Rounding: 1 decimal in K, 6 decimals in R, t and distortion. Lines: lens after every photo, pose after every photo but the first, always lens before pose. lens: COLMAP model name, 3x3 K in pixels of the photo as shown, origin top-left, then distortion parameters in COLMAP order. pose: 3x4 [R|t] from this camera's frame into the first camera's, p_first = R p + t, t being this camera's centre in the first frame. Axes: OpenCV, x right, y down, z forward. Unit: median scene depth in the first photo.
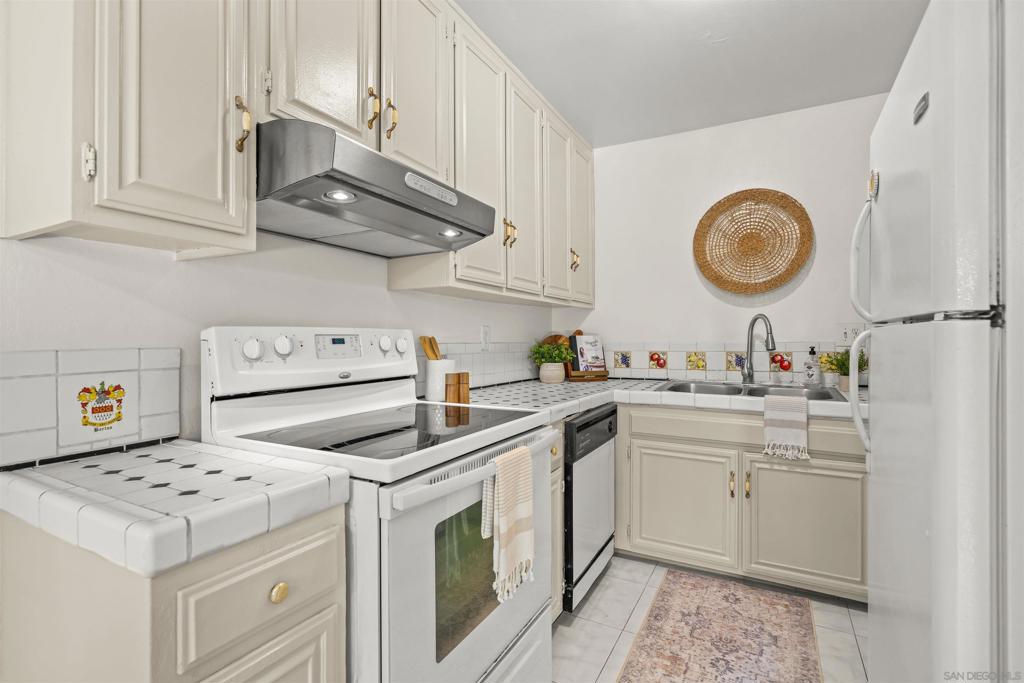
lens RADIAL K [[484.6, 0, 509.1], [0, 484.6, 336.3], [0, 0, 1]] dist [-0.003451, -0.000240]
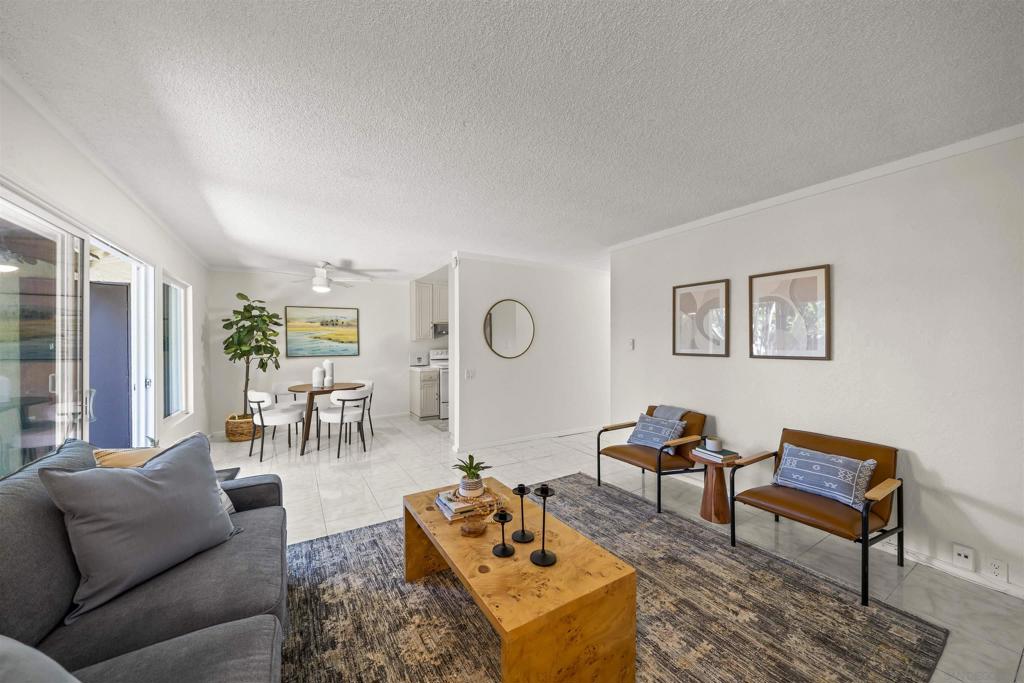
lens RADIAL K [[370.3, 0, 512.0], [0, 370.3, 341.5], [0, 0, 1]] dist [-0.000671, -0.000045]
pose [[0.864708, 0.000206, -0.502275, 3.446686], [0.002072, 0.999990, 0.003977, -0.176914], [0.502271, -0.004480, 0.864699, -3.417912]]
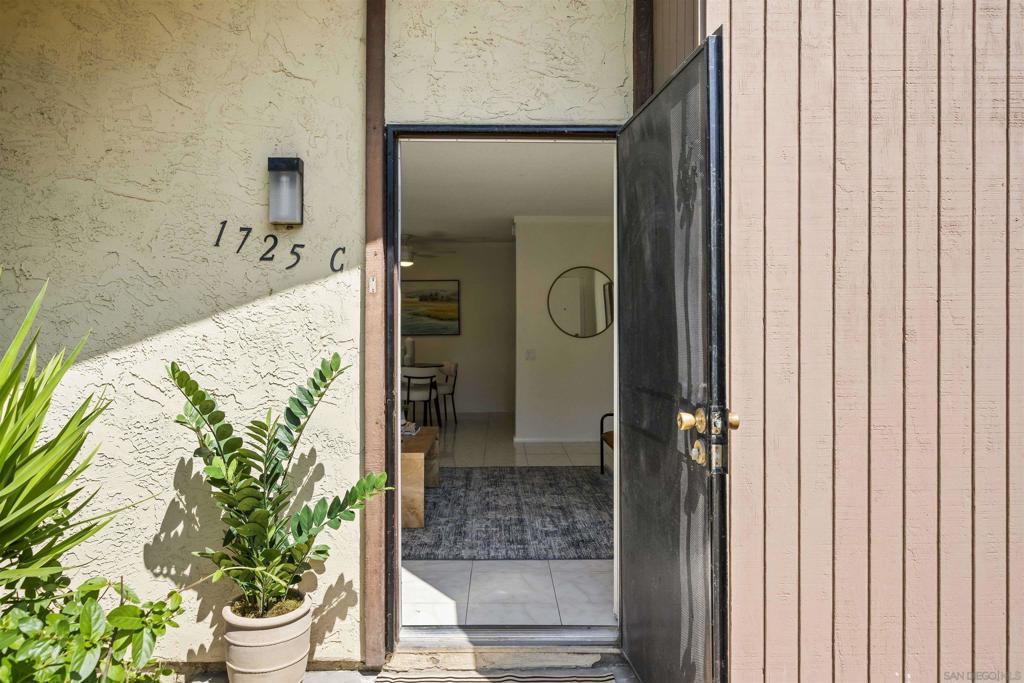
lens RADIAL K [[702.3, 0, 510.4], [0, 702.3, 324.4], [0, 0, 1]] dist [0.000049, -0.000023]
pose [[0.492467, 0.003391, -0.870324, 6.715767], [0.003436, 0.999977, 0.005840, -0.136127], [0.870324, -0.005866, 0.492444, -3.617776]]
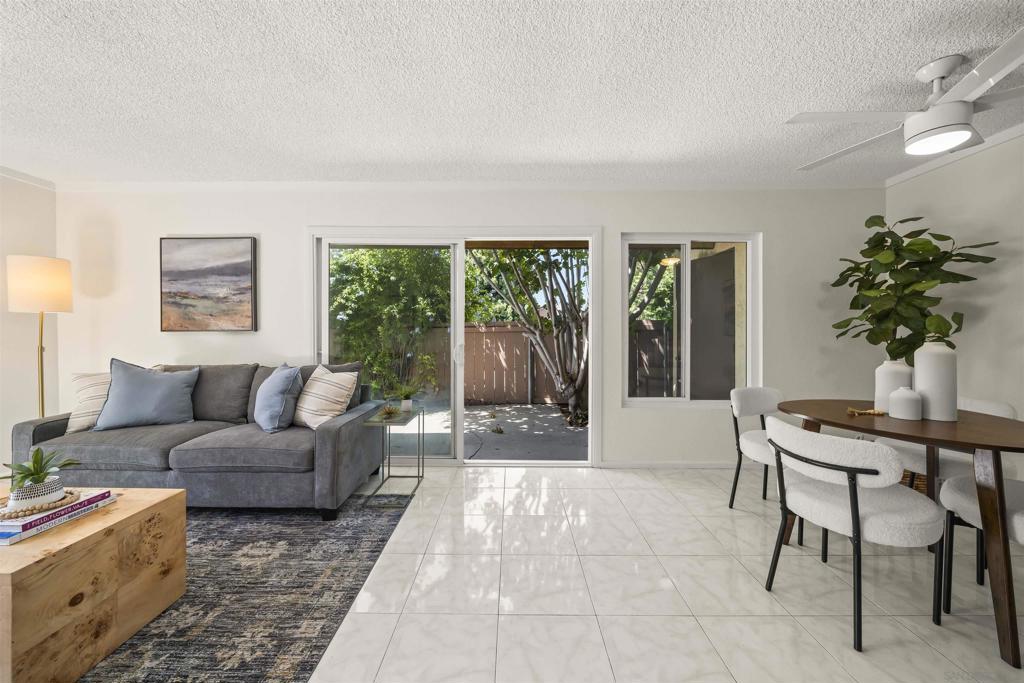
lens RADIAL K [[360.8, 0, 508.9], [0, 360.8, 333.3], [0, 0, 1]] dist [-0.000885, -0.000034]
pose [[-0.882633, 0.006766, -0.470015, 1.623985], [0.005819, 0.999977, 0.003467, -0.009784], [0.470027, 0.000325, -0.882652, -0.311903]]
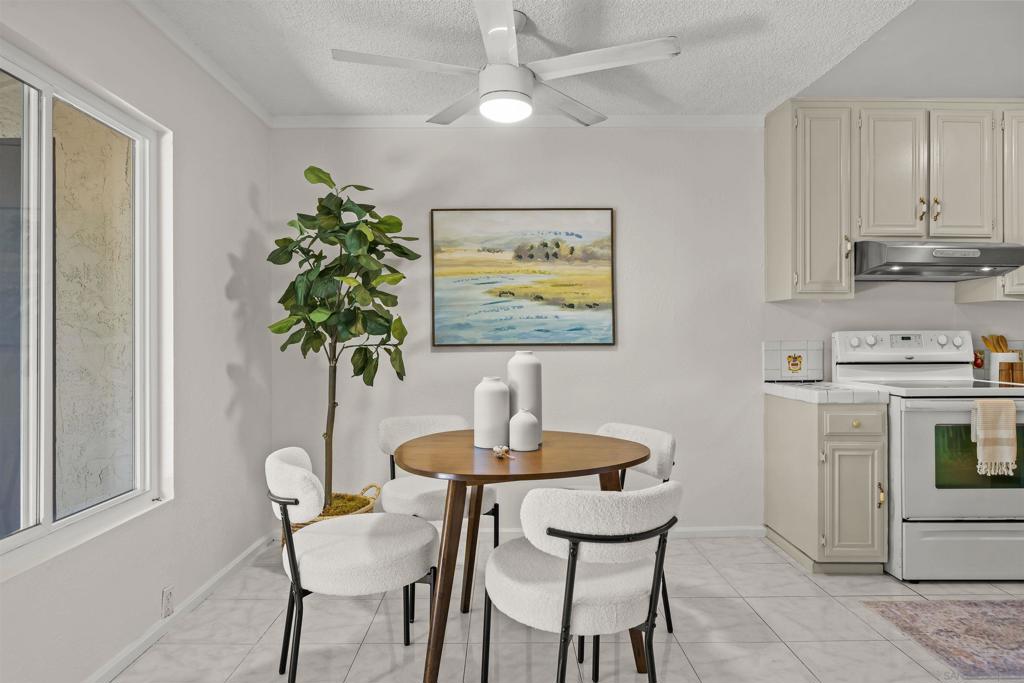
lens RADIAL K [[615.5, 0, 508.0], [0, 615.5, 335.9], [0, 0, 1]] dist [-0.000160, -0.000583]
pose [[0.488803, 0.000942, -0.872394, 1.192074], [0.003413, 0.999990, 0.002992, -0.014078], [0.872387, -0.004440, 0.488795, -1.817101]]
